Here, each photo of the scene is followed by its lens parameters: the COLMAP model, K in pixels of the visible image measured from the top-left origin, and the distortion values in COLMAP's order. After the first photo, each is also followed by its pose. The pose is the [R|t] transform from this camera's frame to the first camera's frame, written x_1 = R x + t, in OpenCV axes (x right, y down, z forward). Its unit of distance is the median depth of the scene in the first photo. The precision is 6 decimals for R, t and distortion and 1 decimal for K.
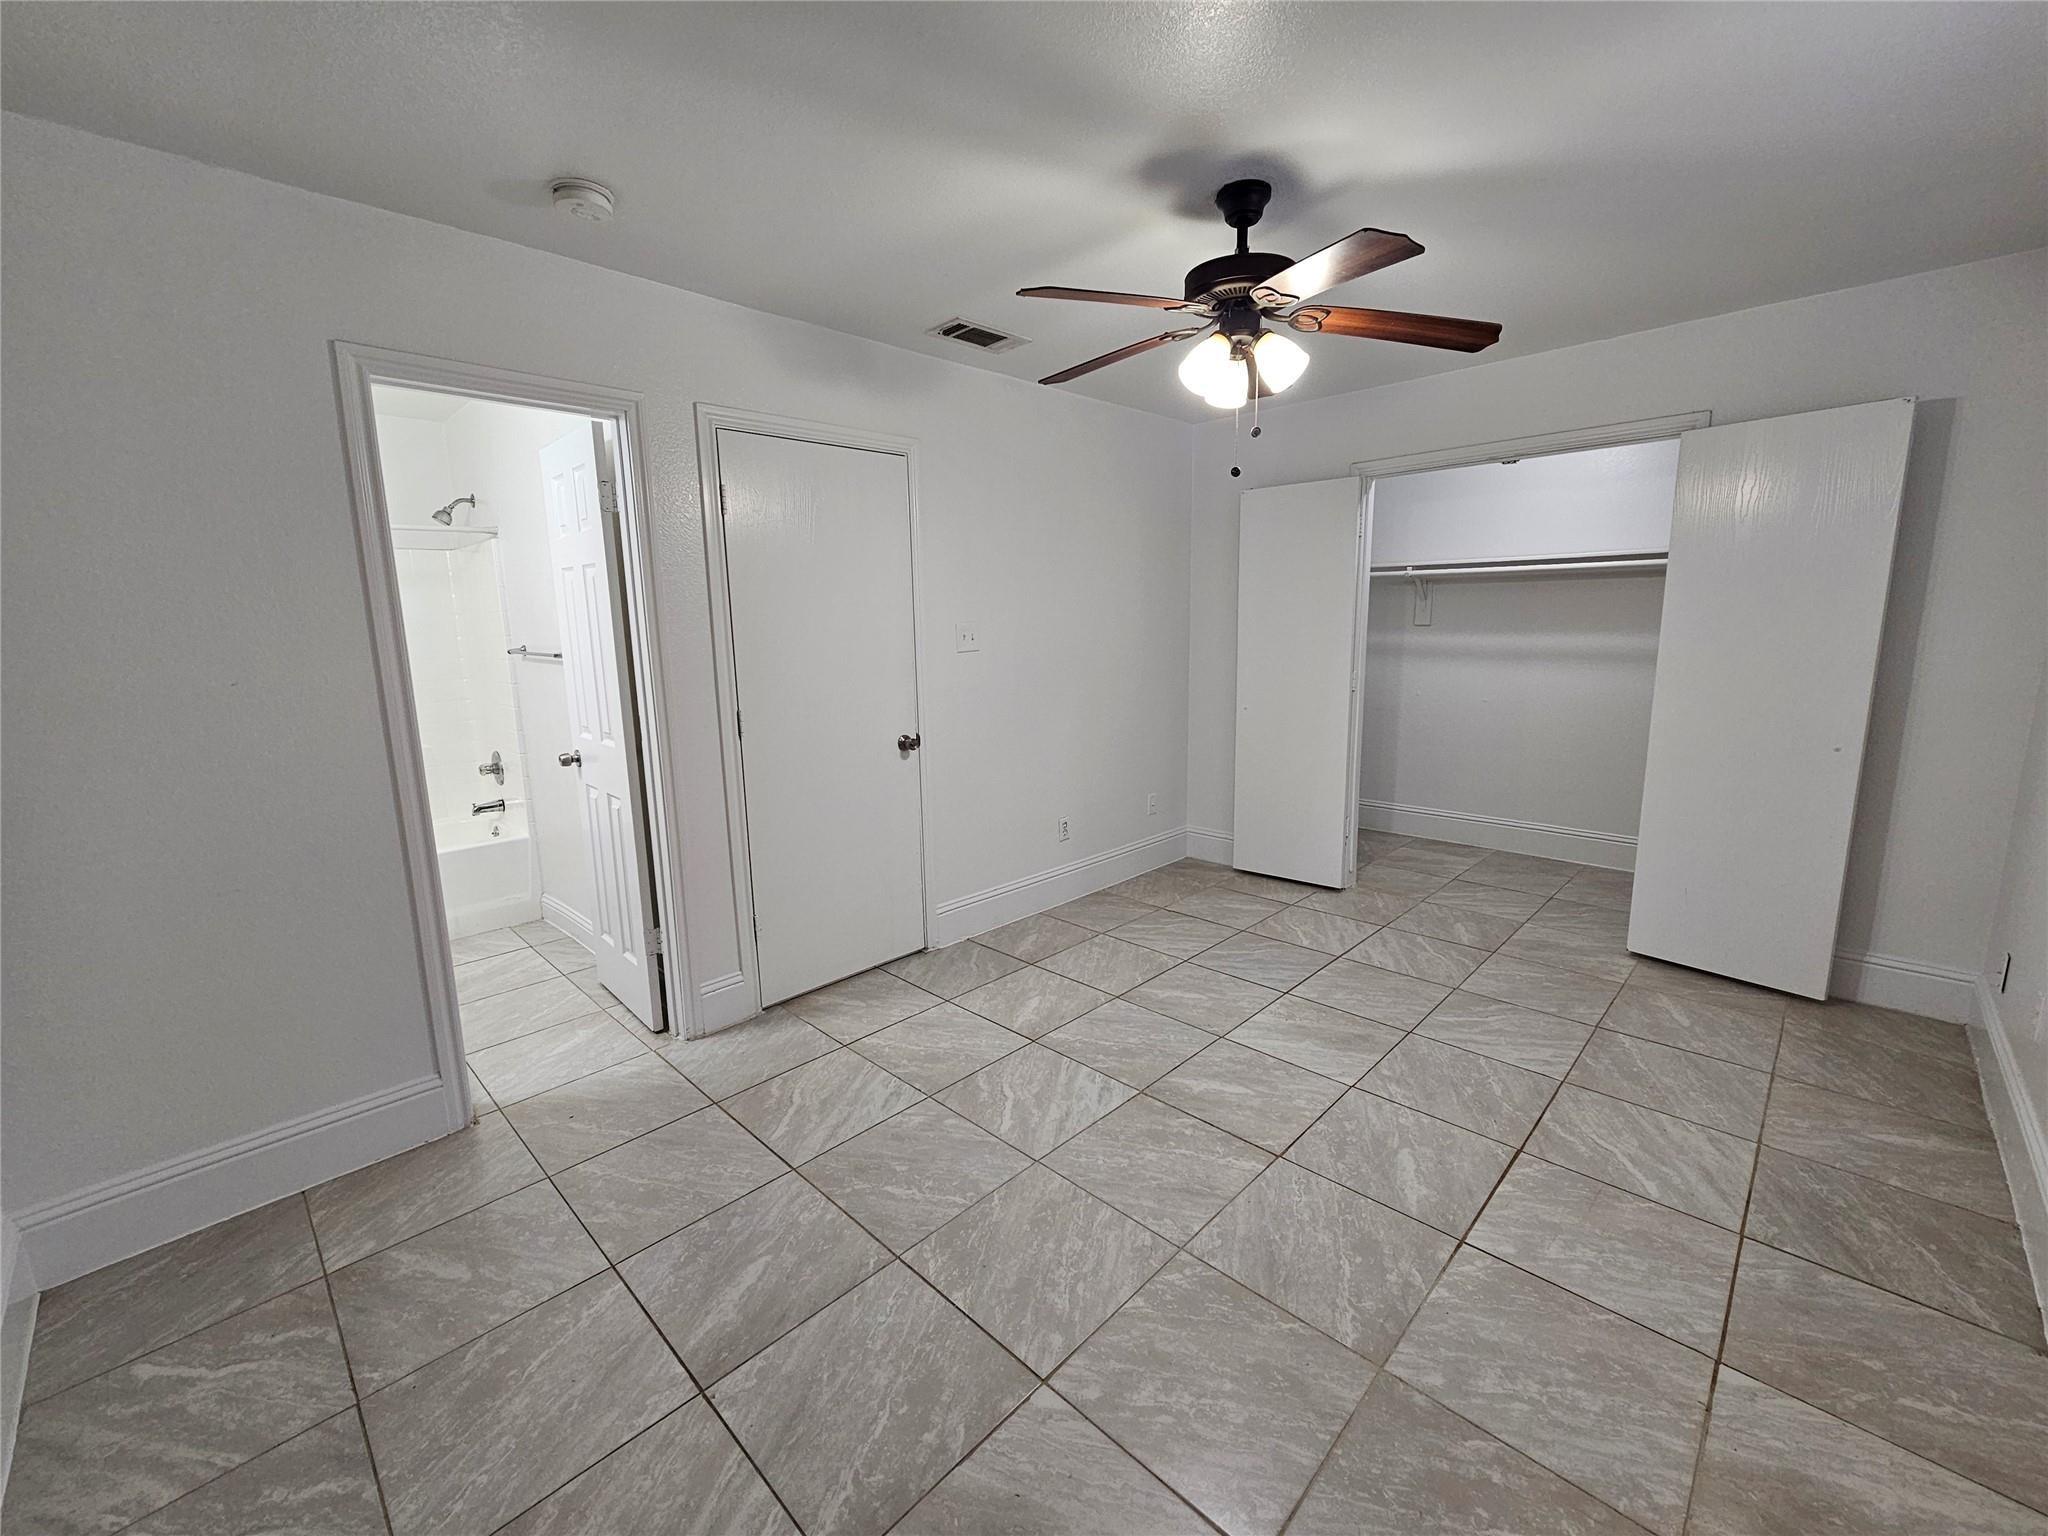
lens RADIAL K [[834.4, 0, 1034.0], [0, 834.4, 763.8], [0, 0, 1]] dist [-0.002000, 0.000685]
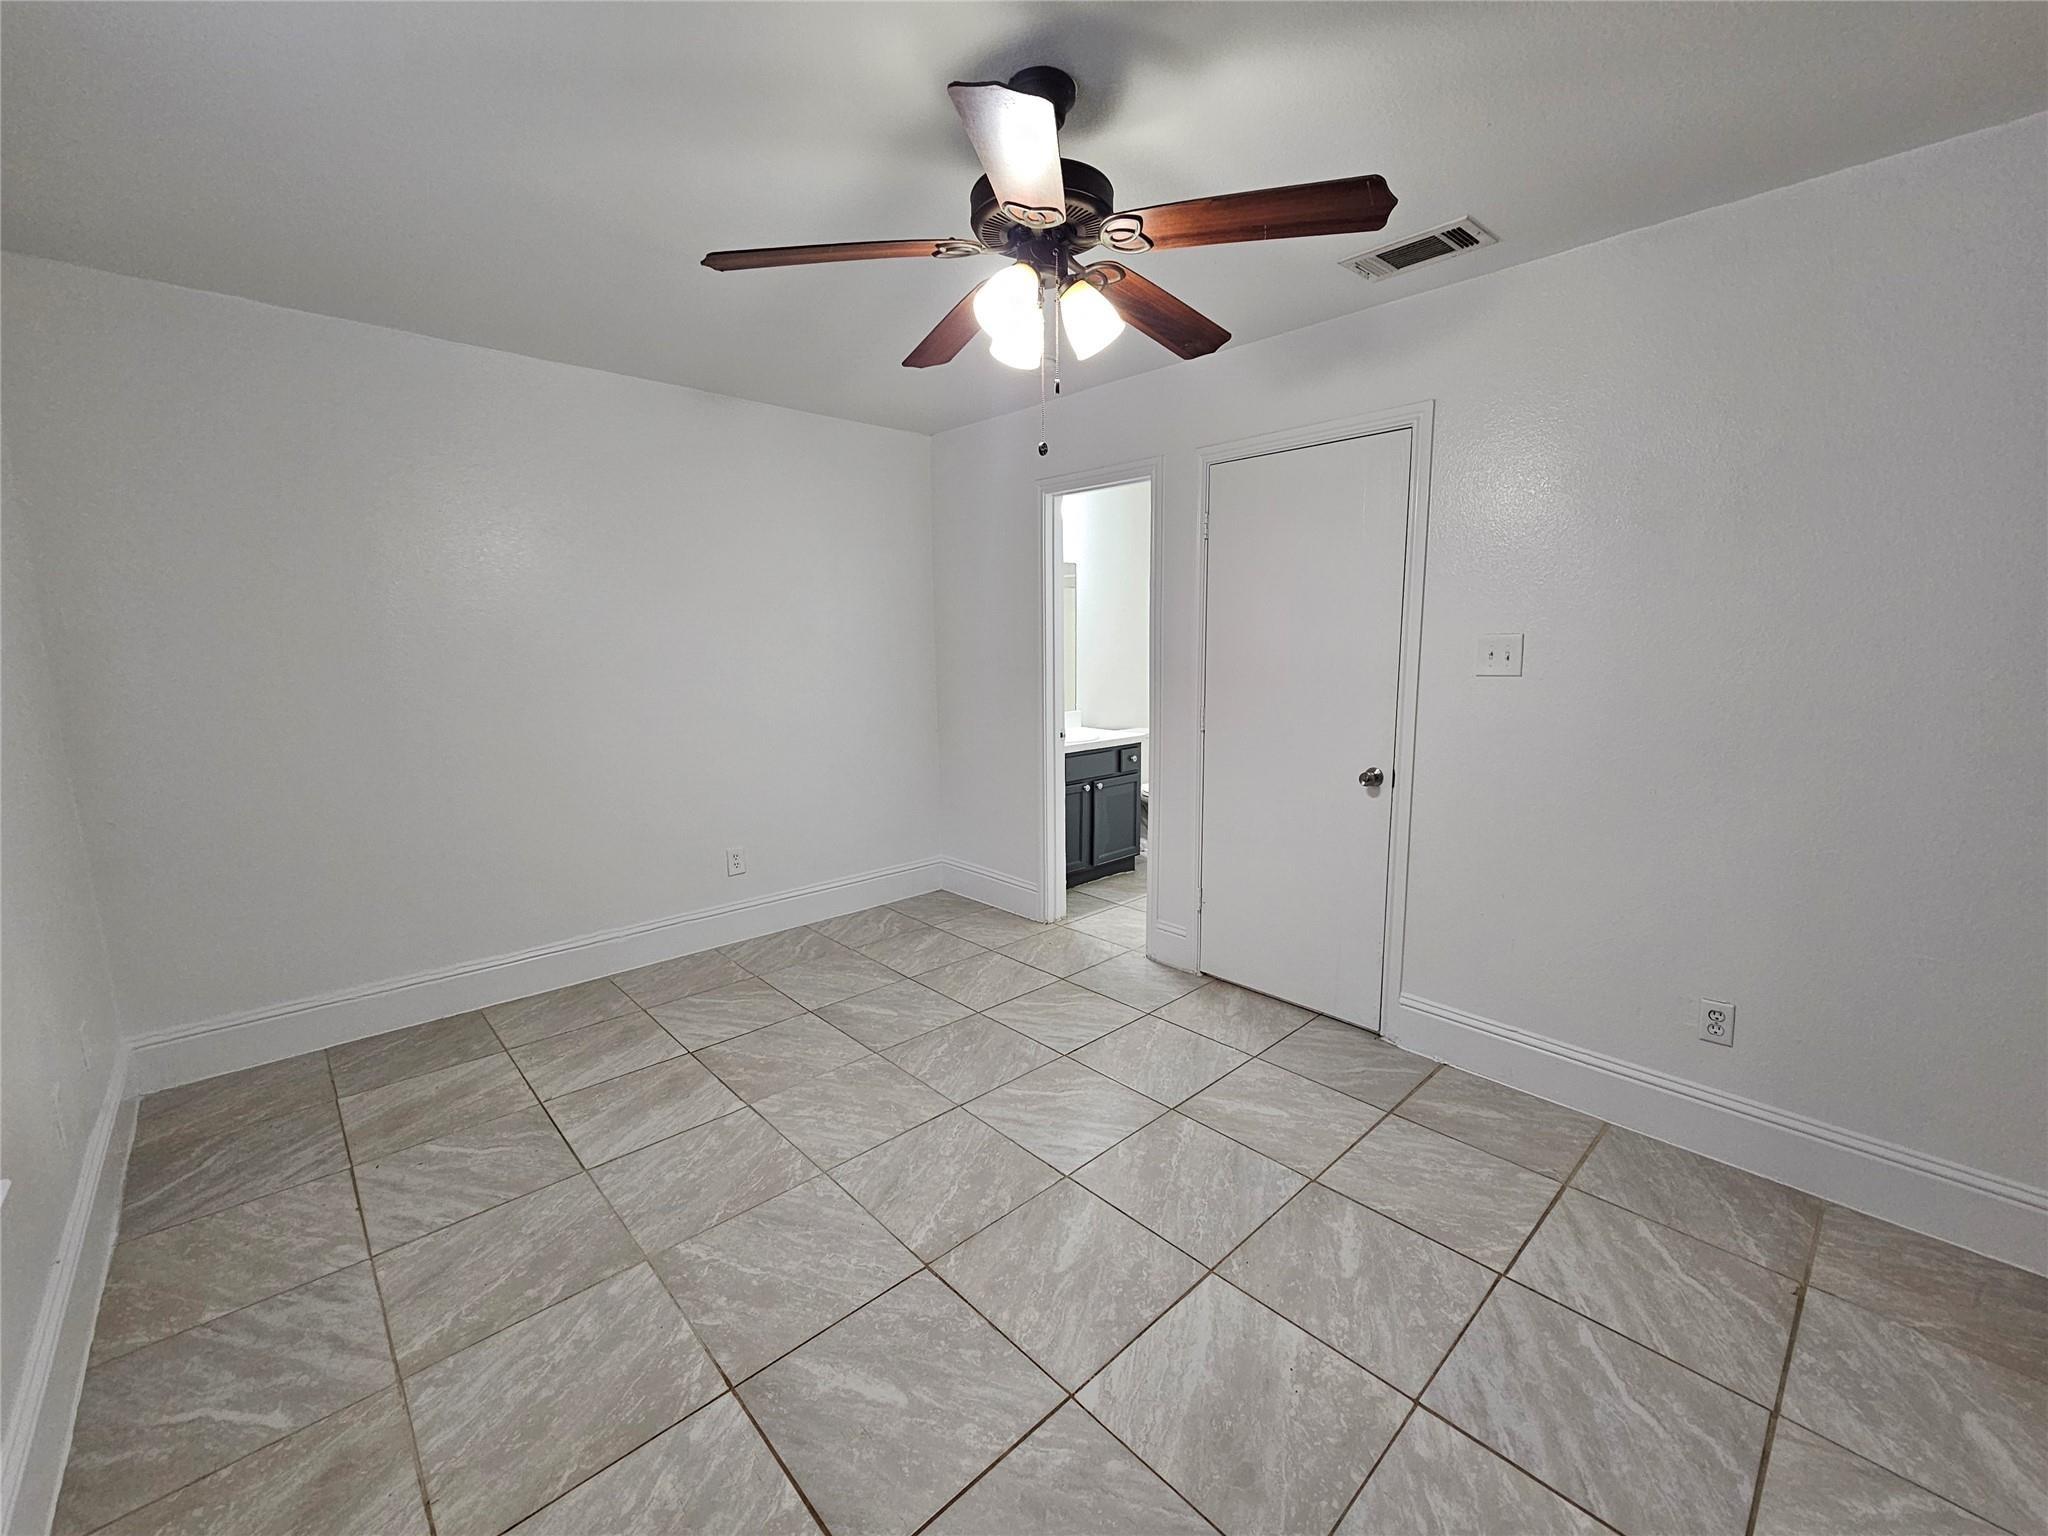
lens RADIAL K [[834.3, 0, 1060.4], [0, 834.3, 792.5], [0, 0, 1]] dist [0.000804, 0.000504]
pose [[-0.028254, 0.204057, -0.978551, 1.059576], [-0.165460, 0.964483, 0.205901, -0.208939], [0.985812, 0.167728, 0.006513, 1.071323]]
